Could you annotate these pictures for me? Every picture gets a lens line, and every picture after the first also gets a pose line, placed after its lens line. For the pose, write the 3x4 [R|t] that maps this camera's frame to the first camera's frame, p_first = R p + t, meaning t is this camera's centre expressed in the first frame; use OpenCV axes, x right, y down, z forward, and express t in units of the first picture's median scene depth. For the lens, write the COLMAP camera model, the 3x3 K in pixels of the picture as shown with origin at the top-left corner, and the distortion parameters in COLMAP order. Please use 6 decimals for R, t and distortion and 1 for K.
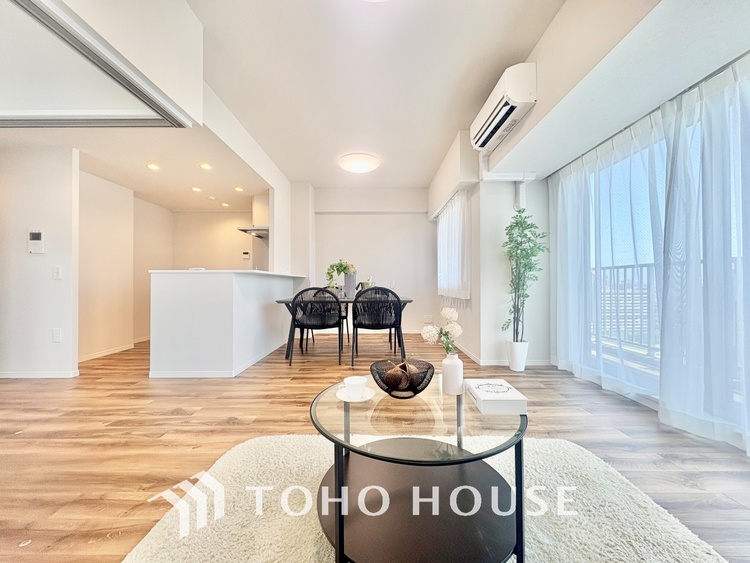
lens RADIAL K [[299.1, 0, 373.7], [0, 299.1, 280.1], [0, 0, 1]] dist [0.002871, -0.000486]
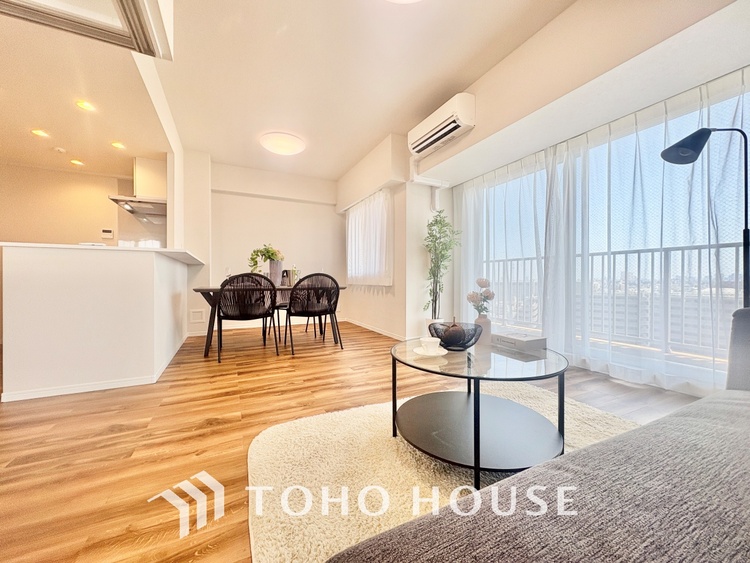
lens RADIAL K [[299.1, 0, 374.9], [0, 299.1, 281.8], [0, 0, 1]] dist [0.002871, -0.000486]
pose [[0.895399, -0.001723, 0.445262, -0.280369], [-0.008155, 0.999761, 0.020267, 0.031193], [-0.445190, -0.021778, 0.895171, 0.023681]]
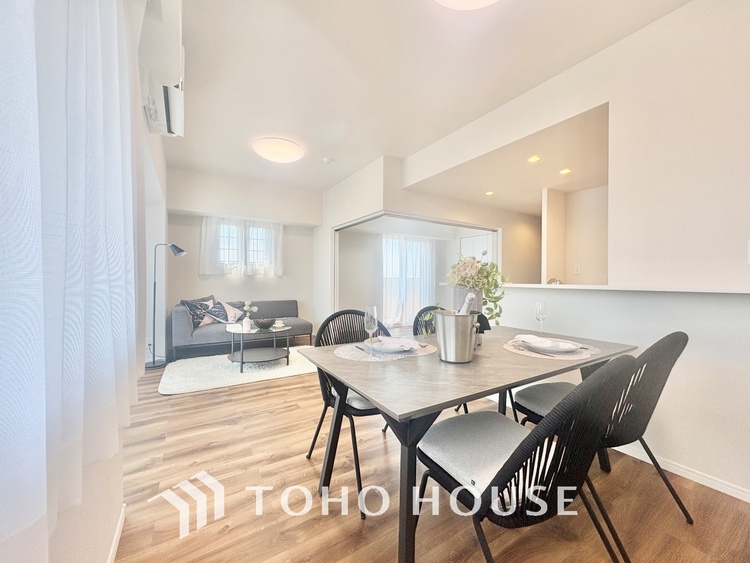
lens RADIAL K [[299.1, 0, 370.1], [0, 299.1, 278.1], [0, 0, 1]] dist [0.002871, -0.000486]
pose [[-0.848325, -0.006572, -0.529436, 0.308661], [0.000399, 0.999915, -0.013052, -0.030925], [0.529476, -0.011284, -0.848250, 1.603479]]
